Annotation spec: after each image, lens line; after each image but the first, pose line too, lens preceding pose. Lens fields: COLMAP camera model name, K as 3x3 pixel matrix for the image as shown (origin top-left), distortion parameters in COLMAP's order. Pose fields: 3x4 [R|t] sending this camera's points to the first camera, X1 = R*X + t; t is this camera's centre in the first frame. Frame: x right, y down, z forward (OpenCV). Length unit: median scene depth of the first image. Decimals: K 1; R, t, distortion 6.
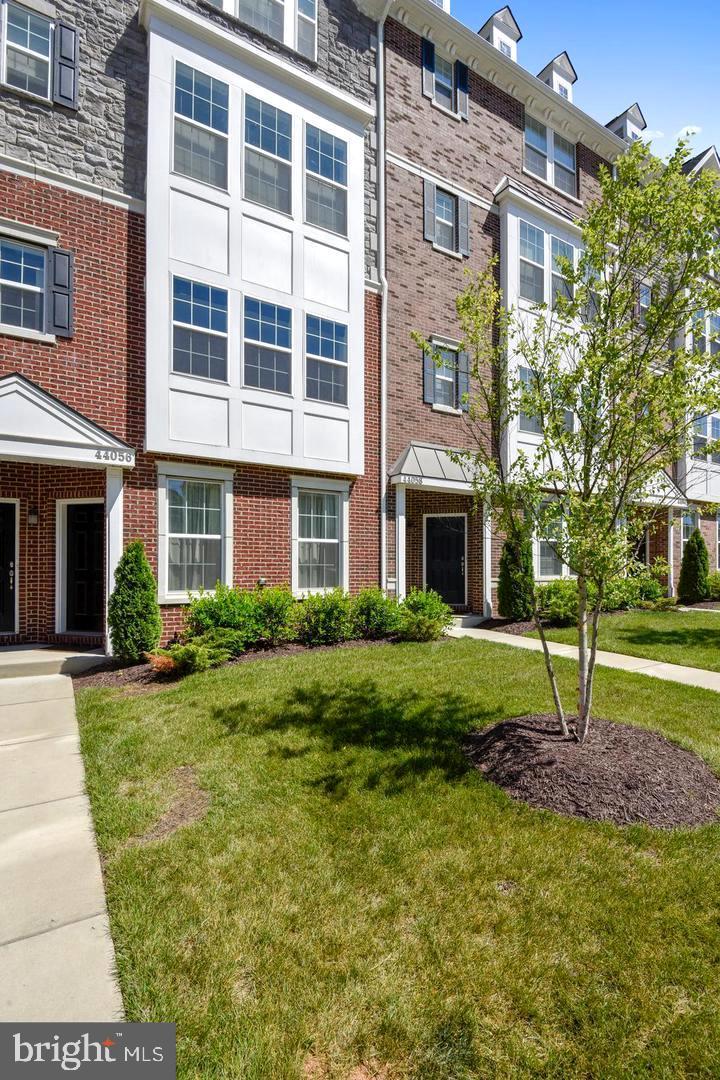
lens RADIAL K [[504.8, 0, 360.6], [0, 504.8, 562.4], [0, 0, 1]] dist [0.023349, -0.018832]
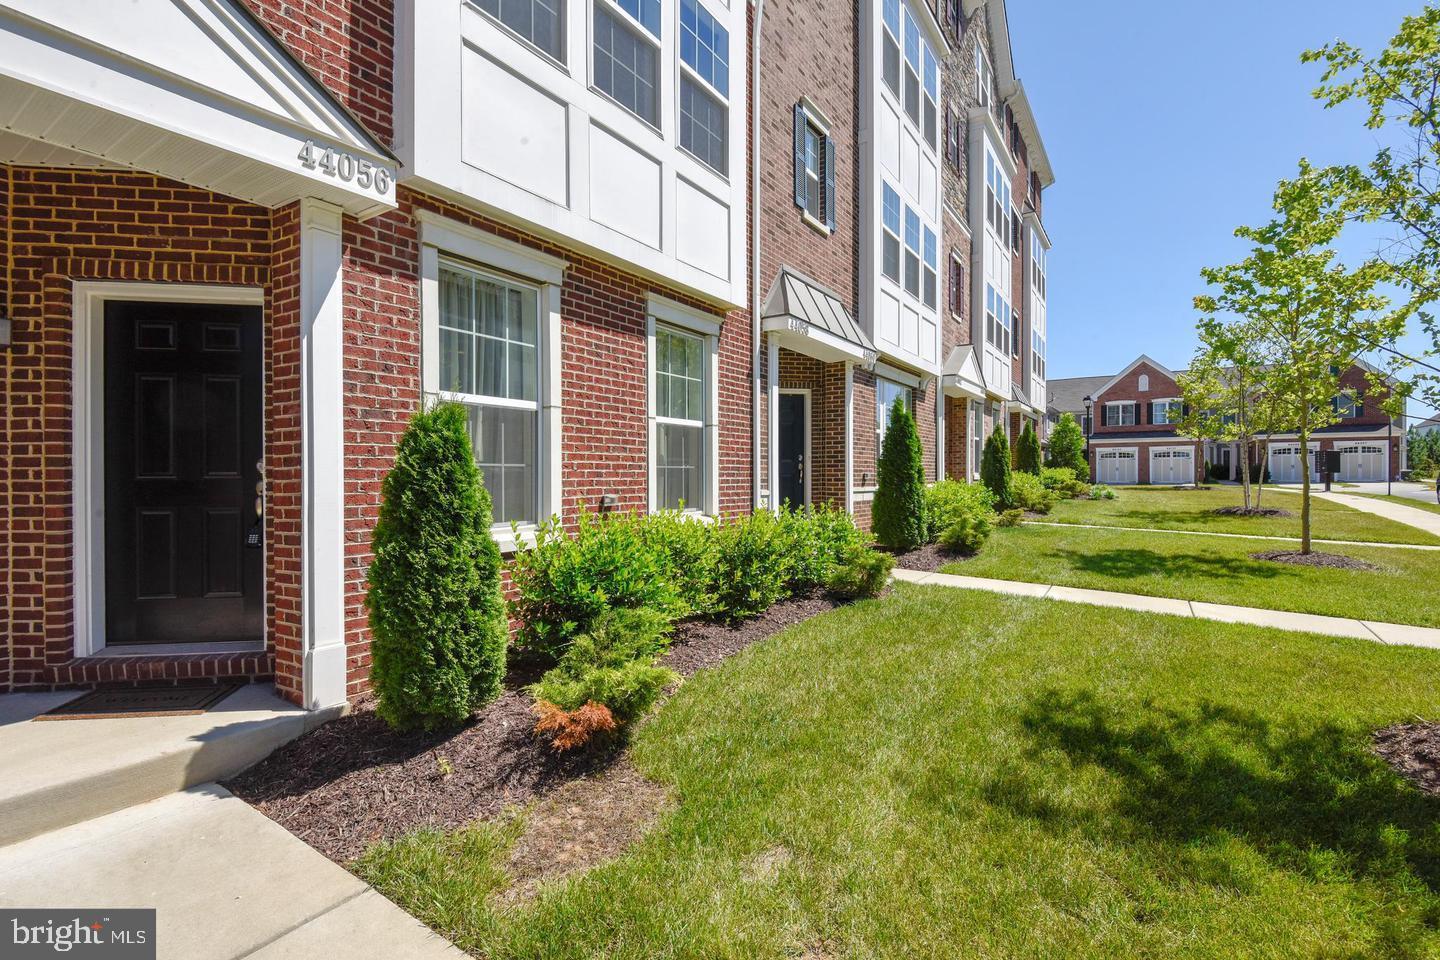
lens RADIAL K [[661.9, 0, 720.1], [0, 661.9, 474.3], [0, 0, 1]] dist [0.030388, -0.031519]
pose [[0.901904, -0.002423, 0.431931, -0.390717], [-0.003654, 0.999906, 0.013239, 0.003396], [-0.431922, -0.013518, 0.901810, 0.385495]]
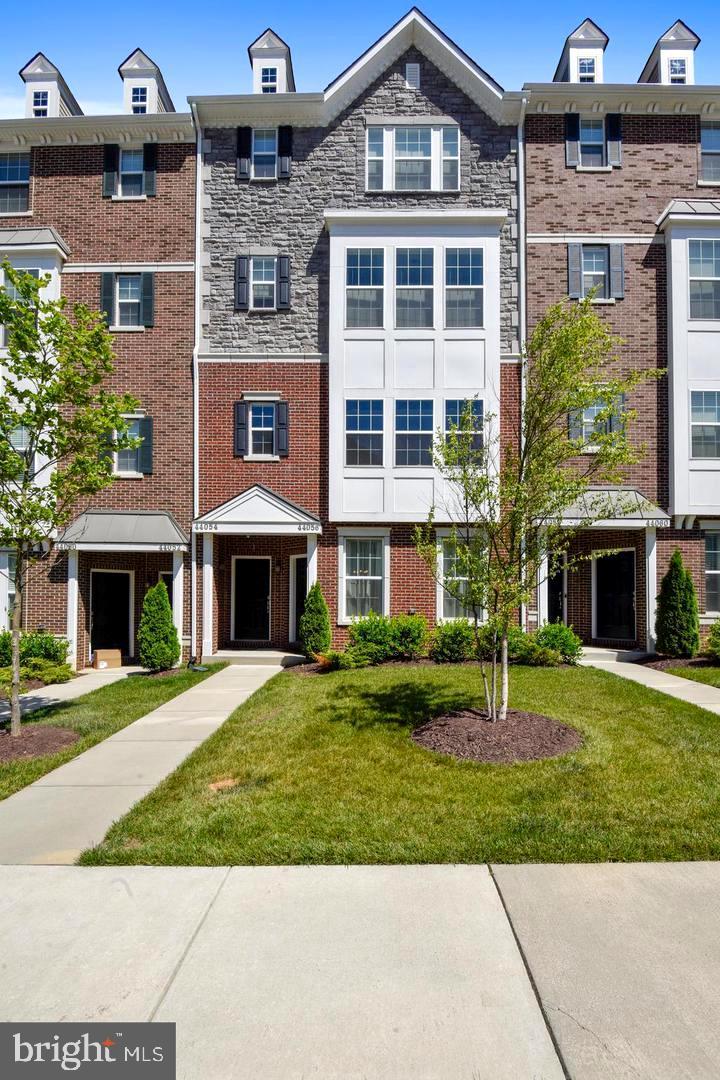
lens RADIAL K [[505.3, 0, 362.4], [0, 505.3, 595.6], [0, 0, 1]] dist [0.033465, -0.021175]
pose [[0.849742, 0.002329, -0.527193, 0.406590], [-0.003143, 0.999995, -0.000648, -0.001462], [0.527189, 0.002208, 0.849745, -0.195142]]
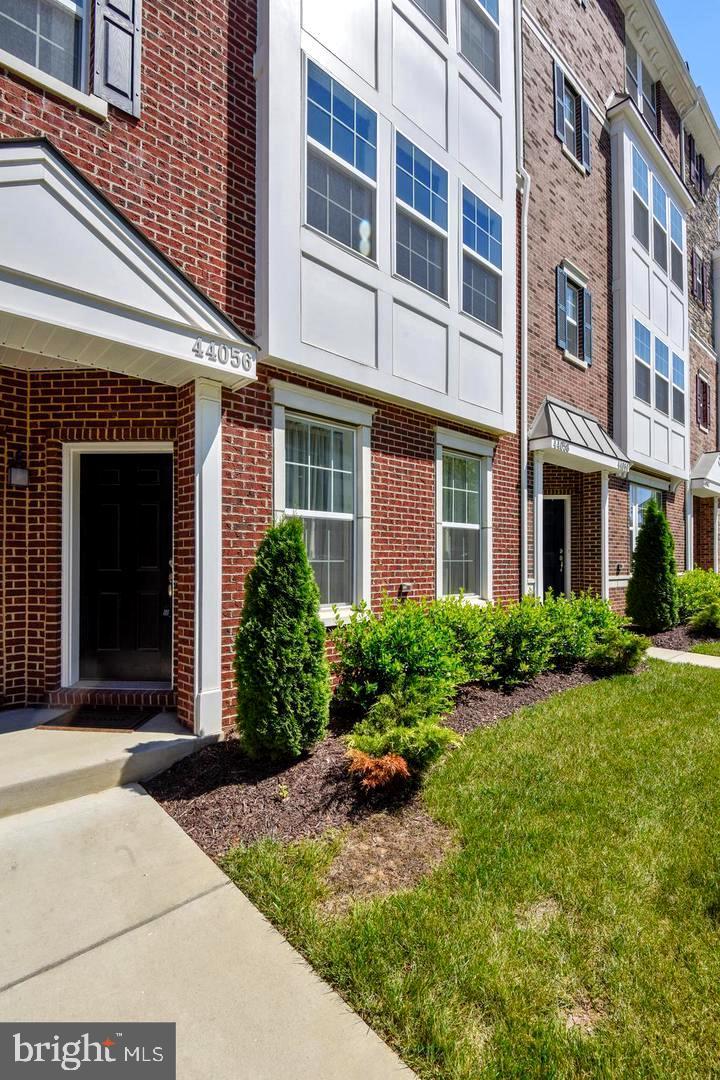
lens RADIAL K [[496.4, 0, 365.3], [0, 496.4, 553.1], [0, 0, 1]] dist [0.030388, -0.031519]
pose [[0.980606, 0.004188, 0.195947, -0.383866], [-0.004496, 0.999989, 0.001132, -0.006999], [-0.195940, -0.001991, 0.980614, 0.406090]]
